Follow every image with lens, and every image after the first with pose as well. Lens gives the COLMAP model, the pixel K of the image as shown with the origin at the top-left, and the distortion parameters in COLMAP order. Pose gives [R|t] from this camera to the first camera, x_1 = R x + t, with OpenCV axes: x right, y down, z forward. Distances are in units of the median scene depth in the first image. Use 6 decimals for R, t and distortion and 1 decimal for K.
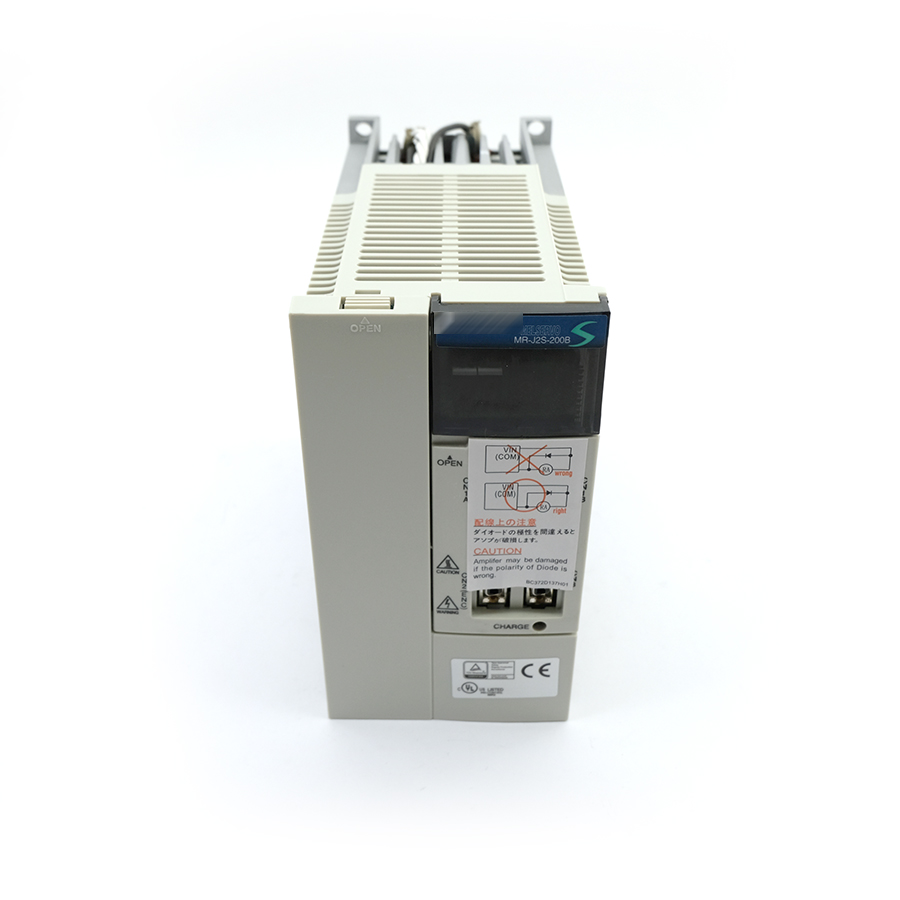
lens RADIAL K [[970.1, 0, 450.0], [0, 970.1, 448.4], [0, 0, 1]] dist [-0.042885, 0.000000]
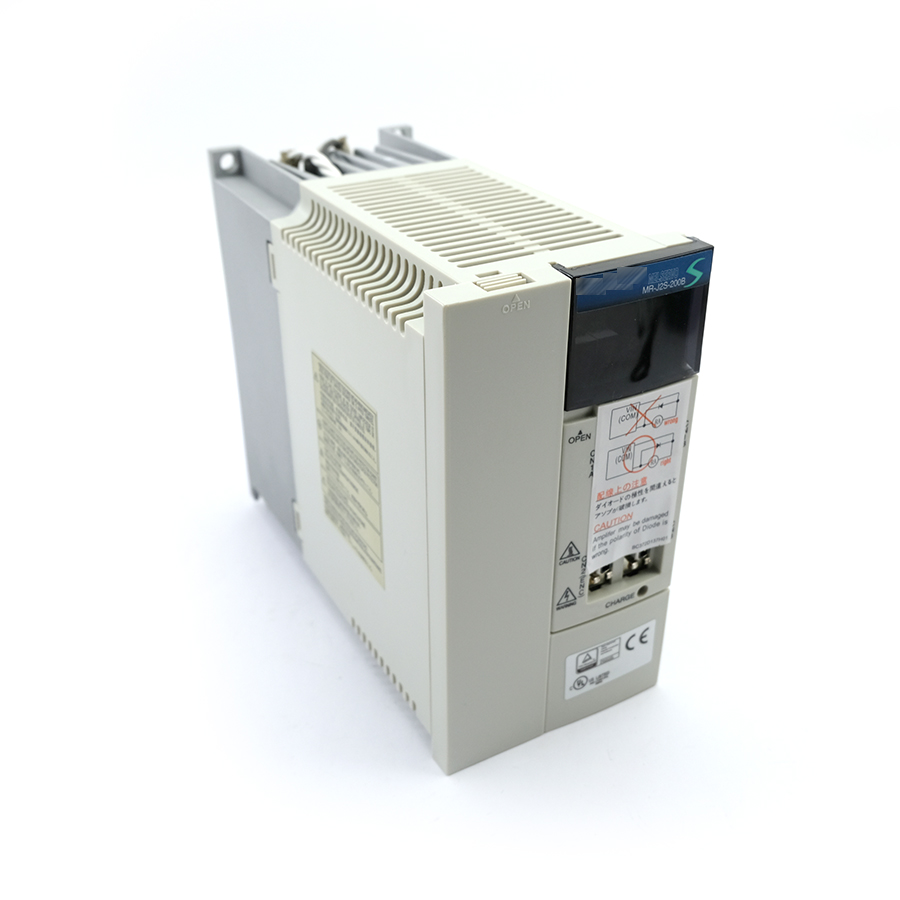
lens RADIAL K [[973.2, 0, 447.1], [0, 973.2, 447.8], [0, 0, 1]] dist [-0.038163, 0.000000]
pose [[0.873243, -0.252240, 0.416920, -0.489345], [0.283489, 0.958879, -0.013640, -0.000109], [-0.396335, 0.130103, 0.908841, 0.166939]]
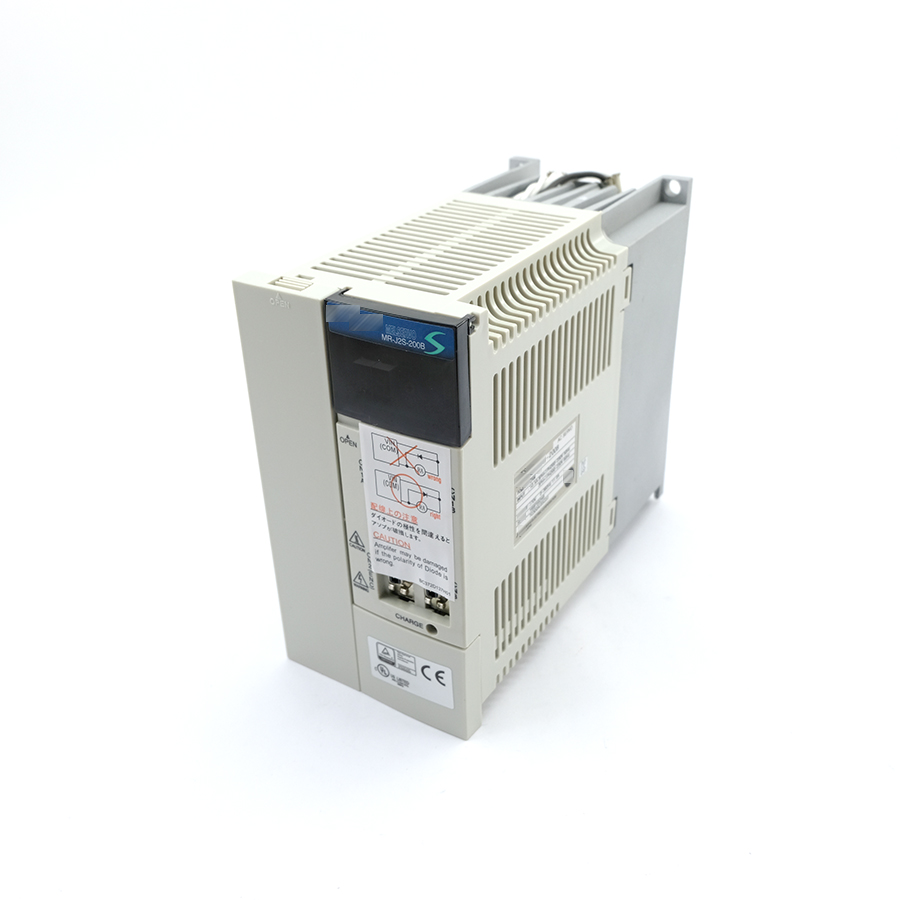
lens RADIAL K [[970.1, 0, 453.0], [0, 970.1, 455.9], [0, 0, 1]] dist [-0.042885, 0.000000]
pose [[0.845181, 0.247092, -0.473935, 0.597603], [-0.277904, 0.960595, 0.005223, -0.008486], [0.456550, 0.127294, 0.880544, 0.070450]]
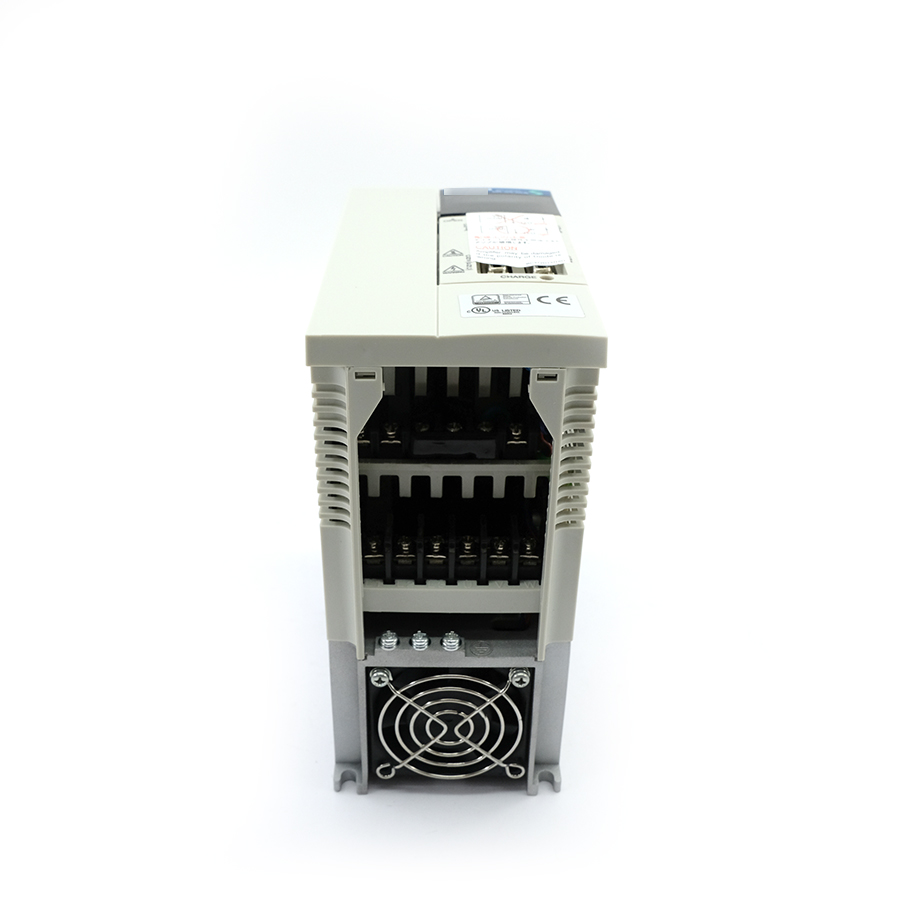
lens RADIAL K [[970.1, 0, 447.9], [0, 970.1, 442.6], [0, 0, 1]] dist [-0.042885, 0.000000]
pose [[0.999806, 0.008565, 0.017711, -0.026012], [0.018414, -0.090530, -0.995723, 1.224483], [-0.006925, 0.995857, -0.090670, 1.338781]]
